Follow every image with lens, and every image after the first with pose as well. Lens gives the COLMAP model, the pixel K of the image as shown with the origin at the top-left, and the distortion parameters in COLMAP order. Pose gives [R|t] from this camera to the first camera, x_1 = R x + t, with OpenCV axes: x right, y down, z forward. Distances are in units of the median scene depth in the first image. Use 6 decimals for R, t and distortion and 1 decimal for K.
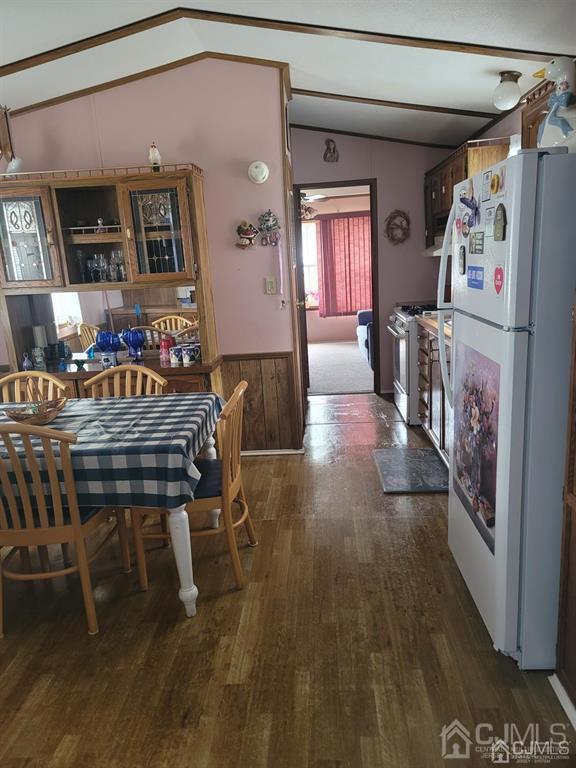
lens RADIAL K [[565.1, 0, 288.8], [0, 565.1, 384.5], [0, 0, 1]] dist [0.072346, -0.050738]
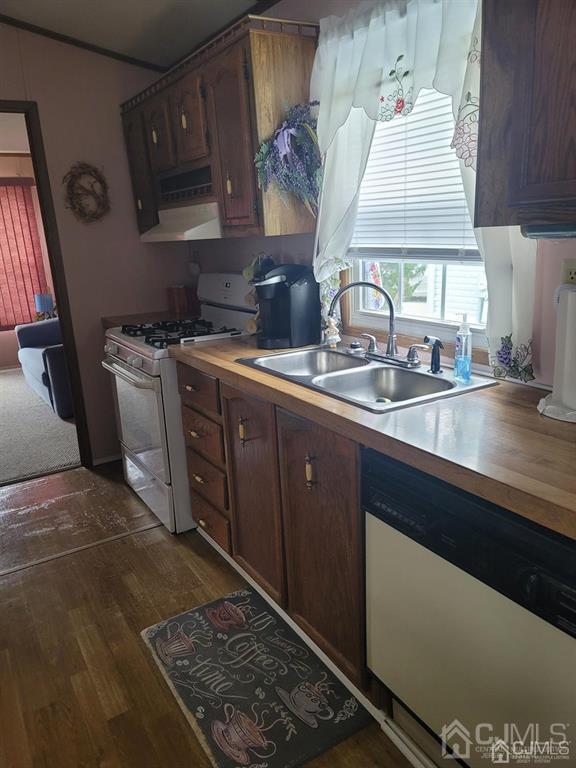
lens RADIAL K [[565.1, 0, 285.8], [0, 565.1, 383.2], [0, 0, 1]] dist [0.072346, -0.050738]
pose [[0.824730, -0.135833, 0.548972, 0.006575], [0.130278, 0.990251, 0.049300, -0.082095], [-0.550317, 0.030860, 0.834385, 0.392615]]
